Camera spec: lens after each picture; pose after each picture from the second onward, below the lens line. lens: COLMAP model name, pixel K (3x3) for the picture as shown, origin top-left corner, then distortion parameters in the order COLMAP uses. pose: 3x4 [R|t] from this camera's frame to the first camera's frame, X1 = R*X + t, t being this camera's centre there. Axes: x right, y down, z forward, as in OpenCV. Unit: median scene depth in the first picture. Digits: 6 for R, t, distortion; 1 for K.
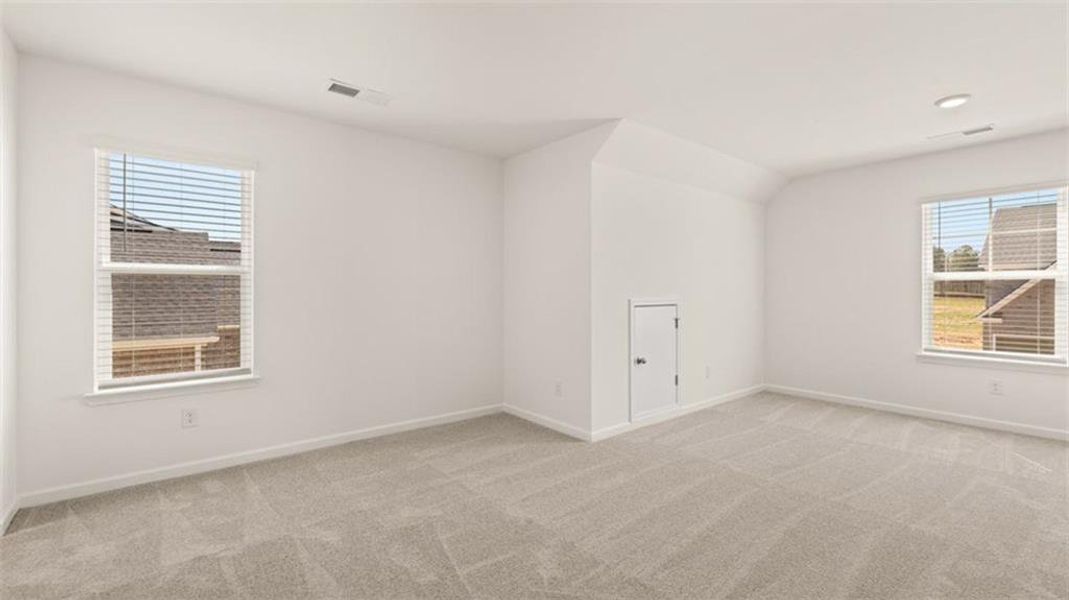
lens RADIAL K [[459.8, 0, 532.8], [0, 459.8, 294.9], [0, 0, 1]] dist [-0.002869, -0.000733]
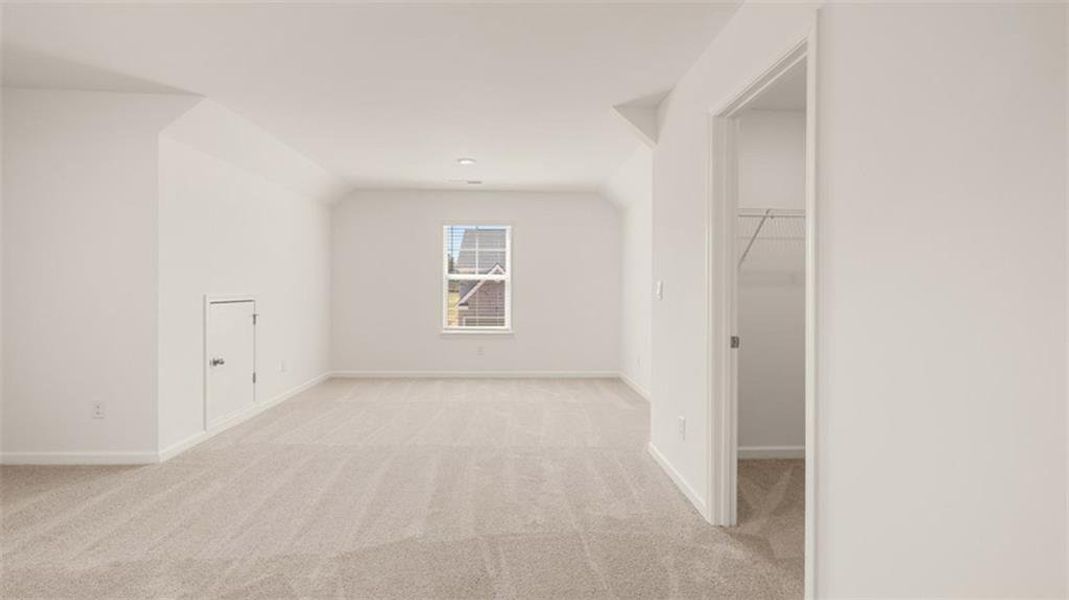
lens RADIAL K [[459.8, 0, 532.8], [0, 459.8, 294.9], [0, 0, 1]] dist [-0.002869, -0.000733]
pose [[0.591046, -0.008170, 0.806597, -0.137953], [-0.001252, 0.999938, 0.011045, -0.001722], [-0.806637, -0.007538, 0.590999, -0.055865]]
